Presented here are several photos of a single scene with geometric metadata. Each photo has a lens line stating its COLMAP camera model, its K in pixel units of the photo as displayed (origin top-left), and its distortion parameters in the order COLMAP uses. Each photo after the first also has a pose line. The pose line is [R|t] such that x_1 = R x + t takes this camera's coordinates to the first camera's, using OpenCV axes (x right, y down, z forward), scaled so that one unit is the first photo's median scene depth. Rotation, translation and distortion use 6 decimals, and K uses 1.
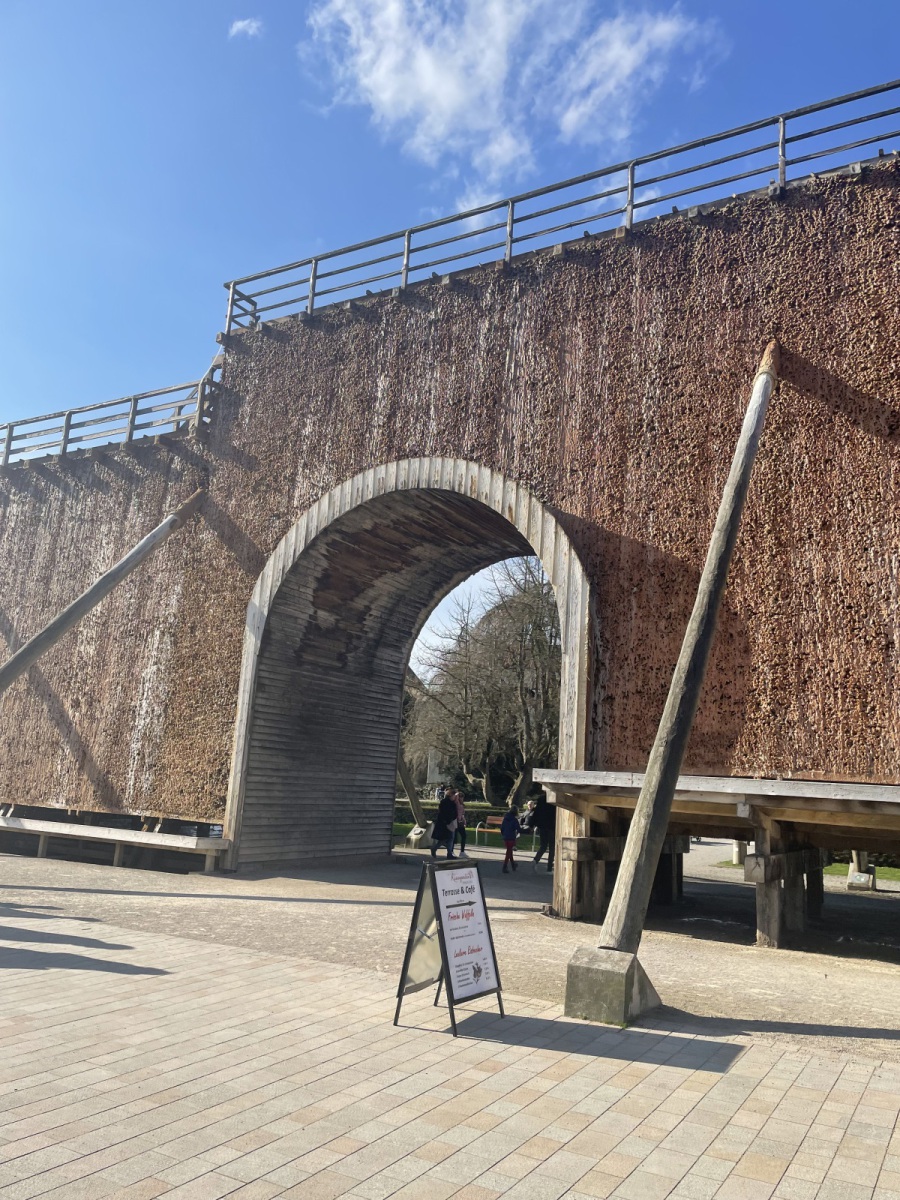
lens RADIAL K [[910.4, 0, 450.0], [0, 910.4, 600.0], [0, 0, 1]] dist [-0.002127, -0.000206]
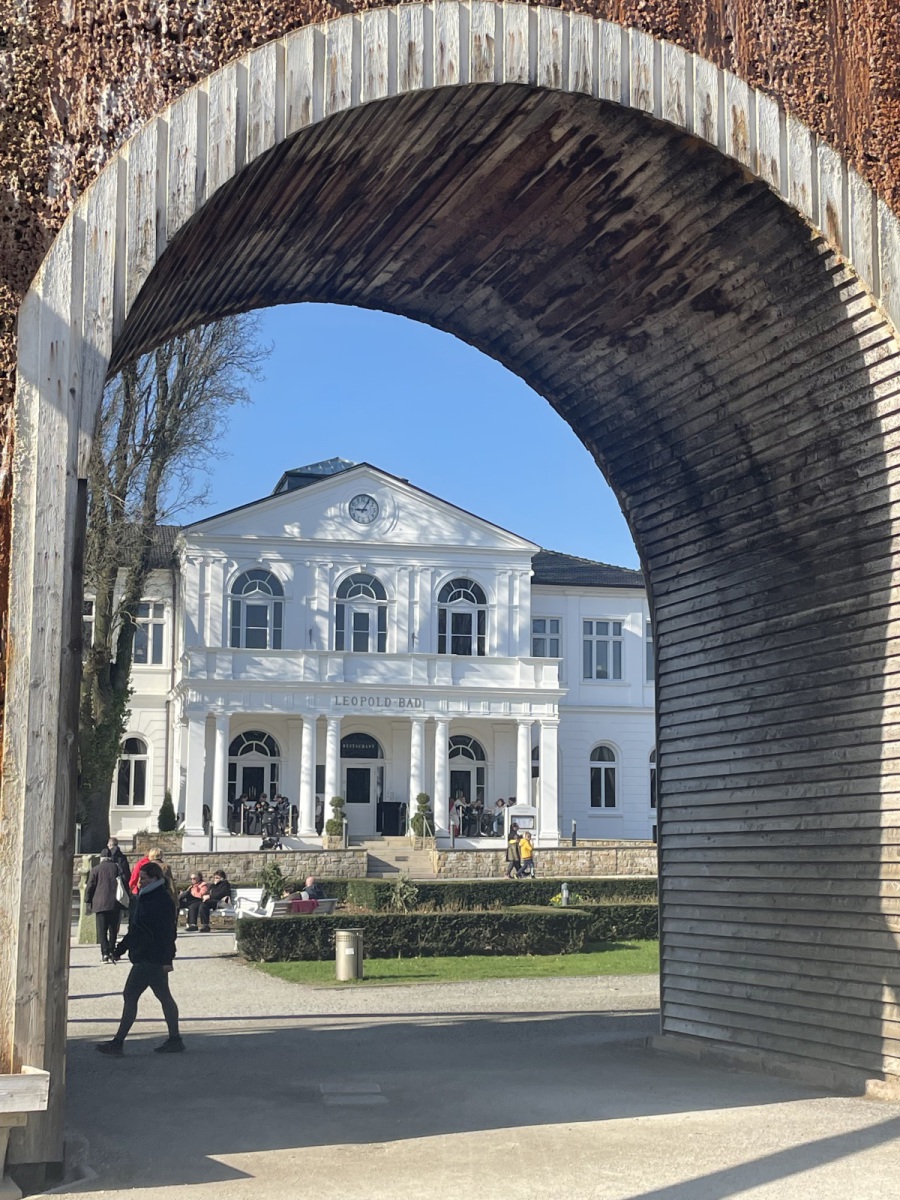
lens RADIAL K [[1811.5, 0, 450.0], [0, 1811.5, 600.0], [0, 0, 1]] dist [0.011638, -0.040944]
pose [[0.658154, 0.069835, 0.749638, -0.643997], [-0.122590, 0.992341, 0.015184, 0.083842], [-0.742836, -0.101892, 0.661674, 0.535333]]
